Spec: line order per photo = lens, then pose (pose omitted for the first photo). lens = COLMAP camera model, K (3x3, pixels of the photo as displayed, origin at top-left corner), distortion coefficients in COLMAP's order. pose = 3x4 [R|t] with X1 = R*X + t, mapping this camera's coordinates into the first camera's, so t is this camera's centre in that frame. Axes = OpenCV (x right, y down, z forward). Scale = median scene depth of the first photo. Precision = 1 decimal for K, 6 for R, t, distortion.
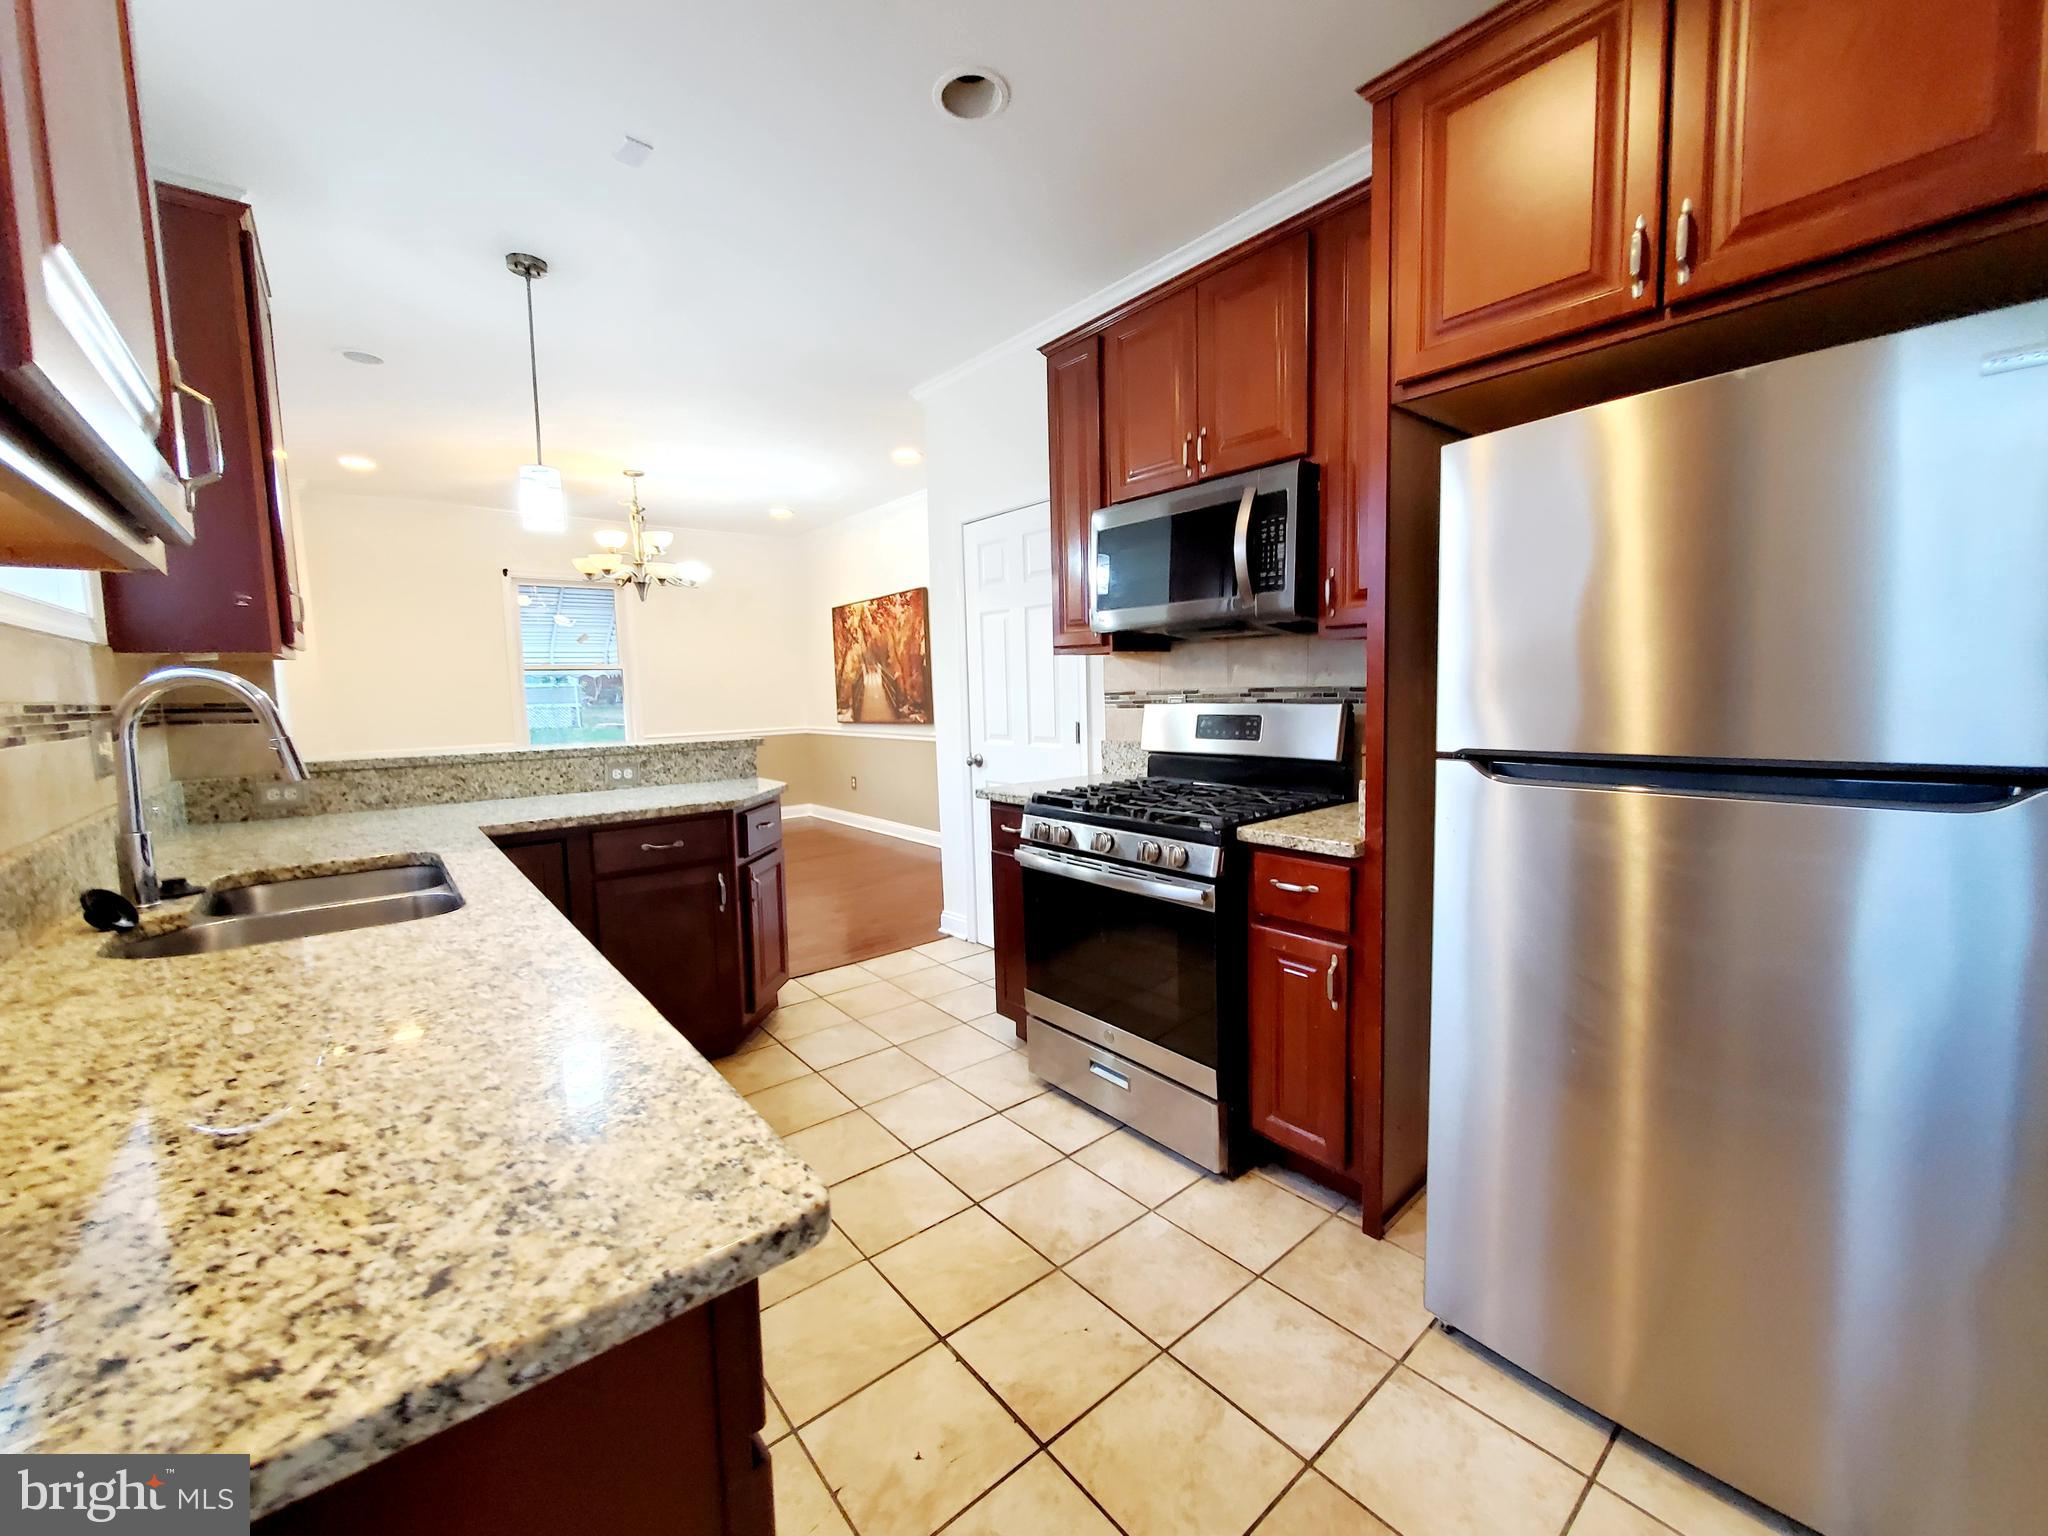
lens RADIAL K [[817.0, 0, 1028.2], [0, 817.0, 756.0], [0, 0, 1]] dist [-0.001283, -0.000579]
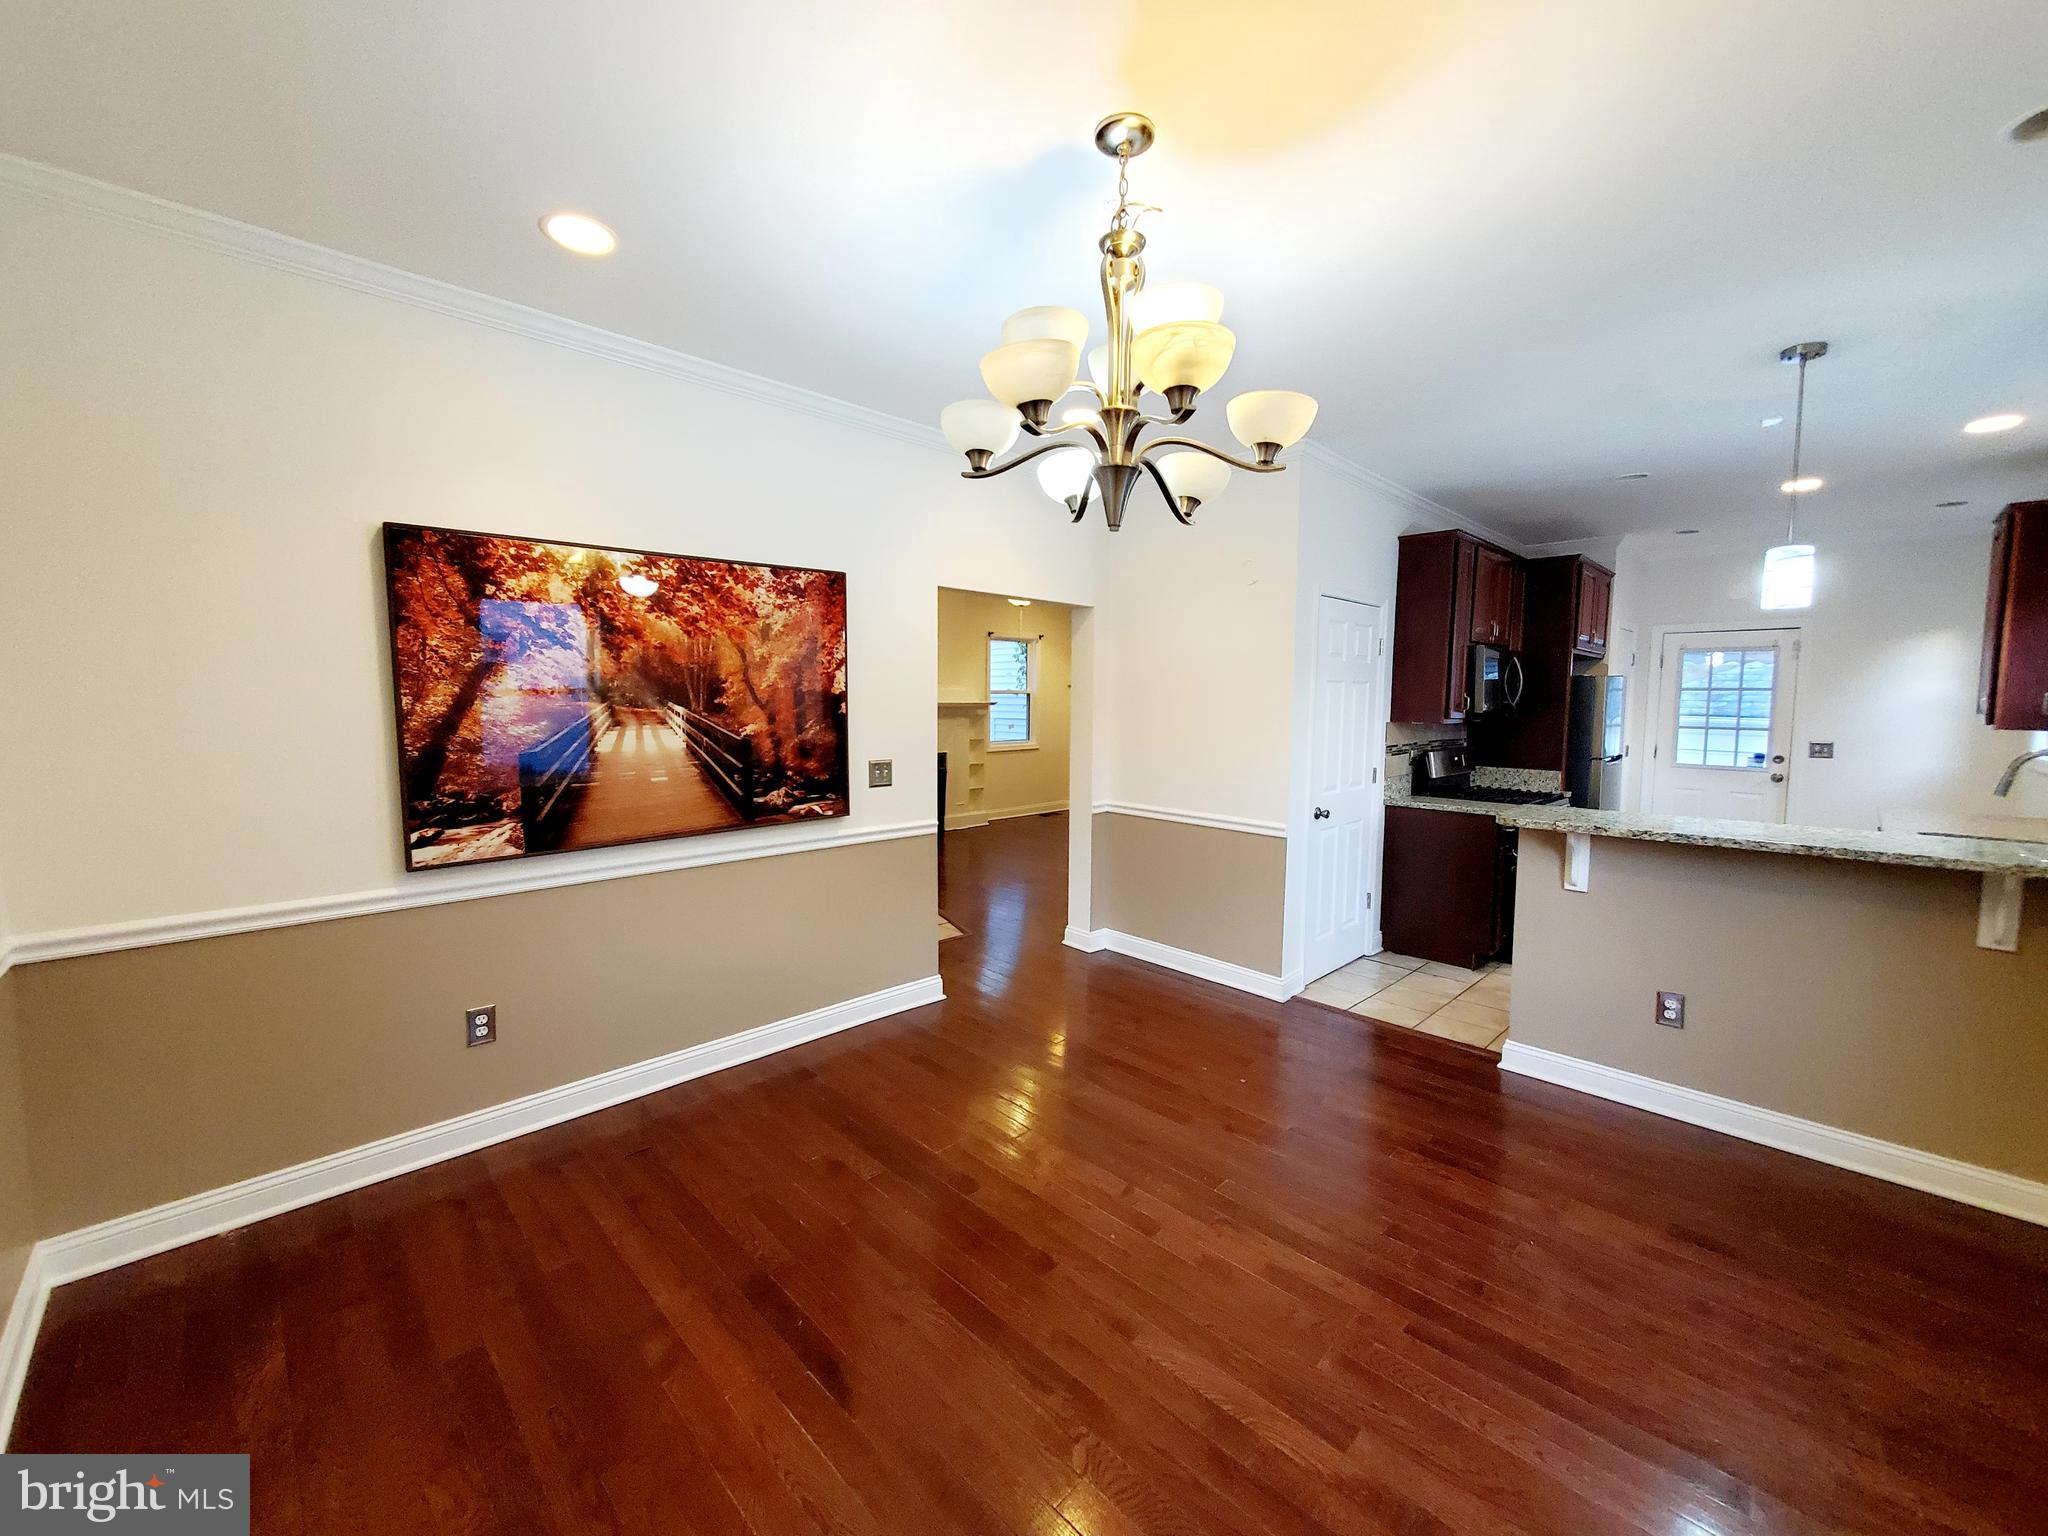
lens RADIAL K [[817.0, 0, 1028.2], [0, 817.0, 756.0], [0, 0, 1]] dist [-0.001283, -0.000579]
pose [[-0.085198, -0.057568, 0.994700, -1.400017], [0.076051, 0.995041, 0.064101, -0.216003], [-0.993457, 0.081109, -0.080397, 1.851970]]
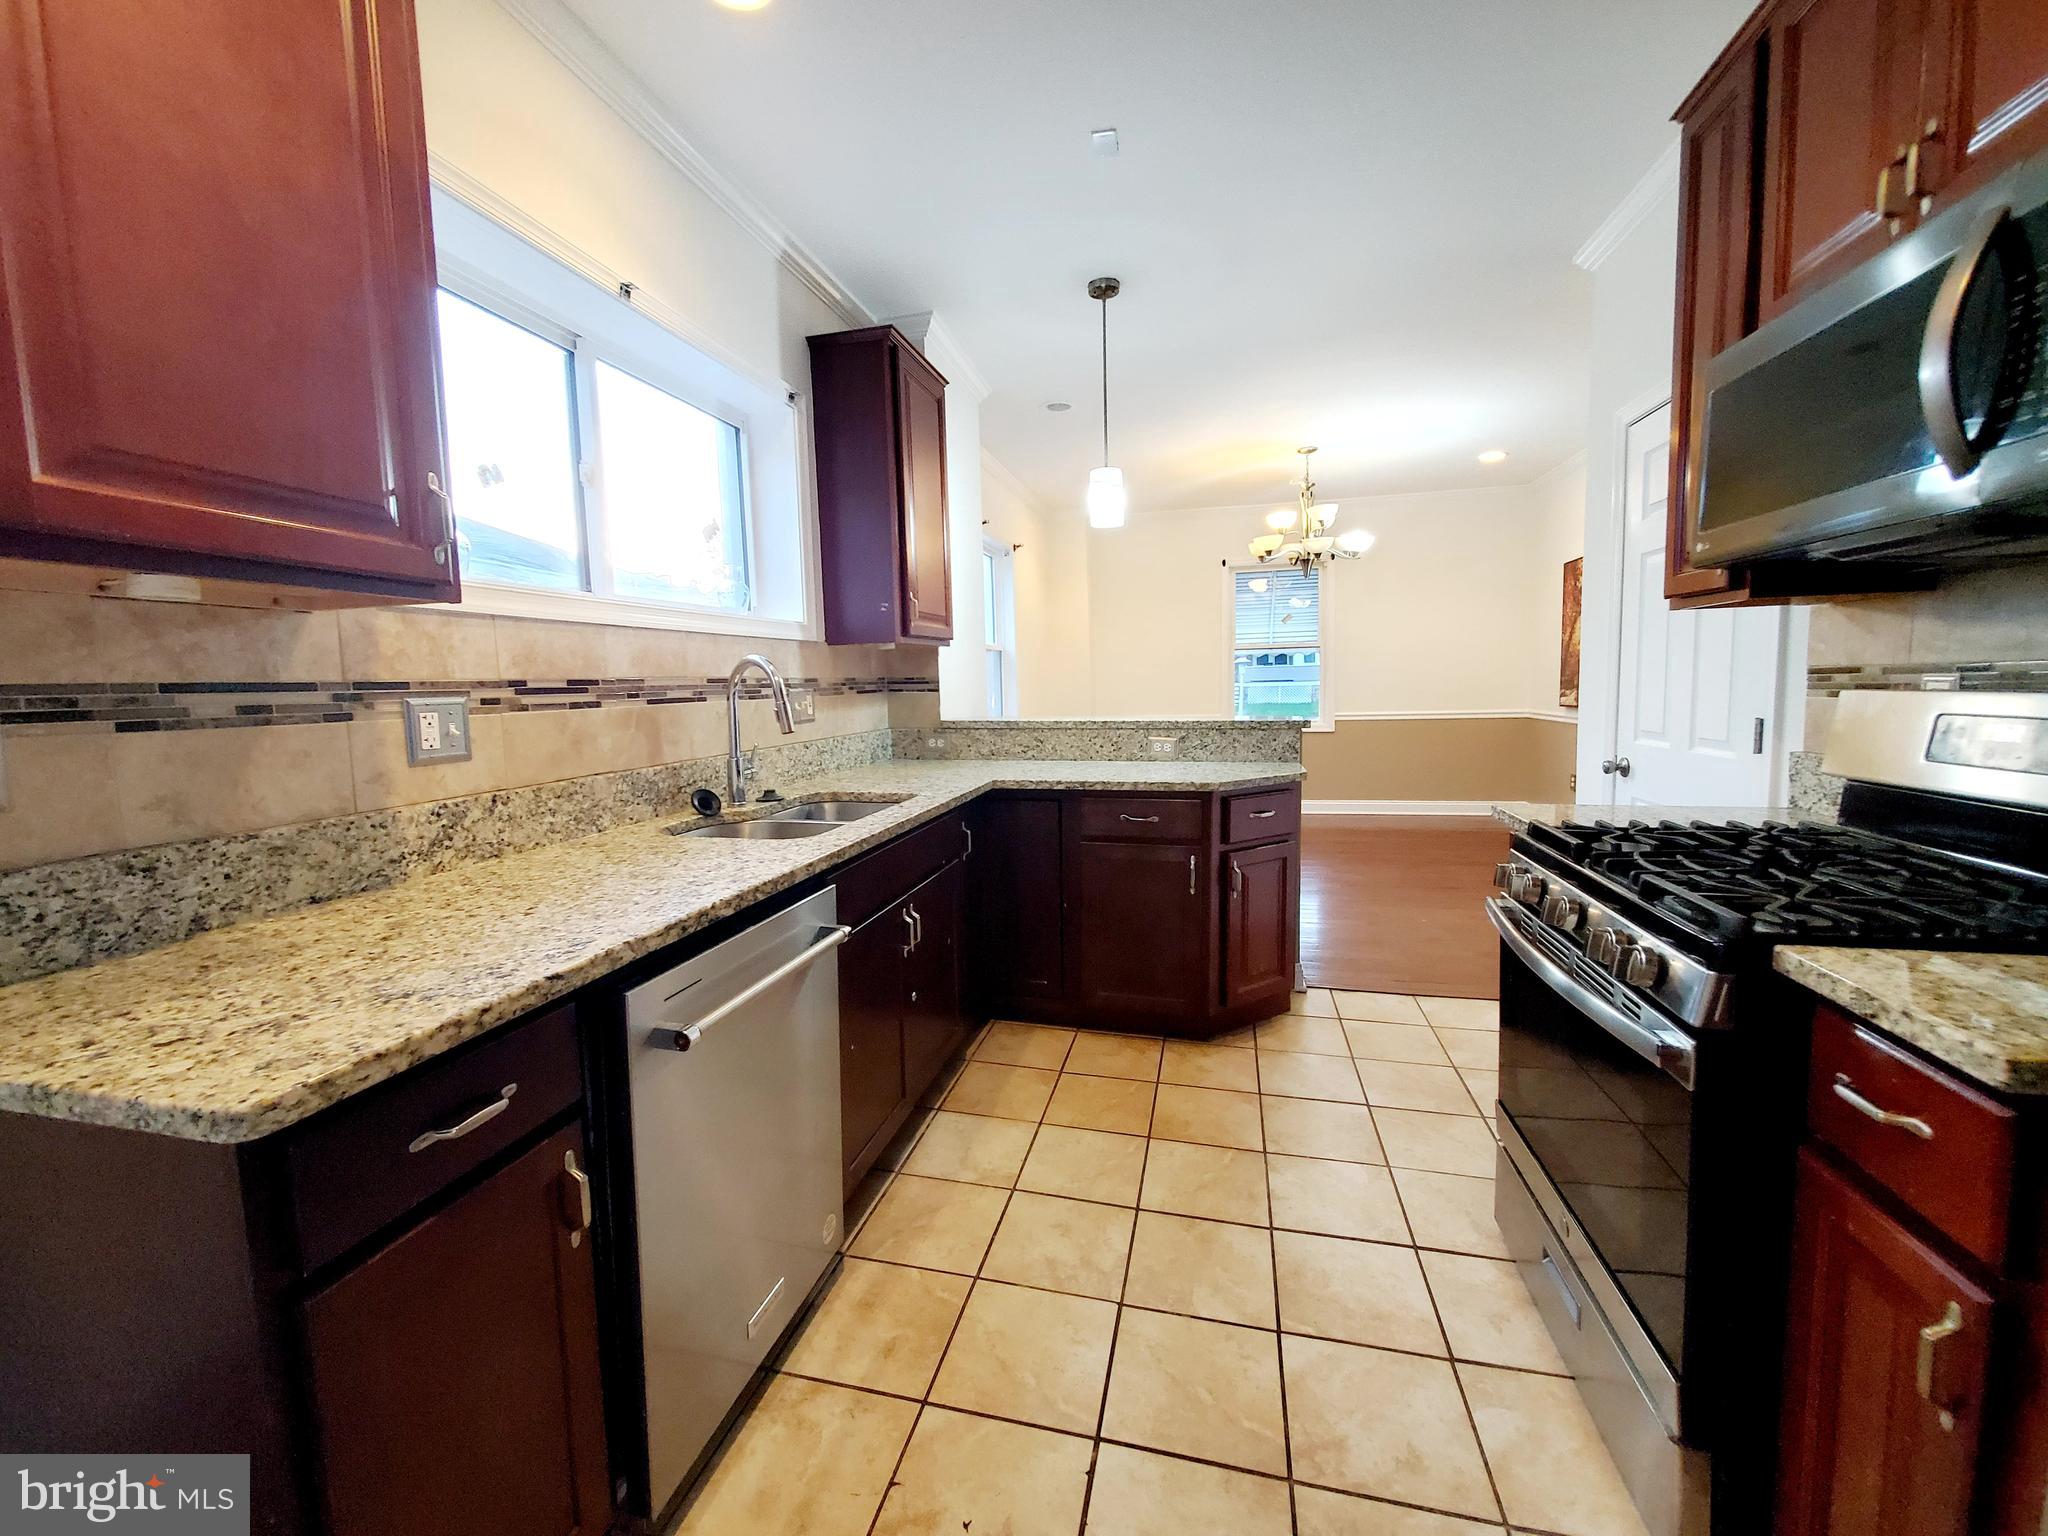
lens RADIAL K [[817.0, 0, 1028.2], [0, 817.0, 756.0], [0, 0, 1]] dist [-0.001283, -0.000579]
pose [[0.593639, 0.082928, -0.800447, 0.243588], [-0.060114, 0.996467, 0.058654, -0.017807], [0.802483, 0.013299, 0.596527, 0.224113]]
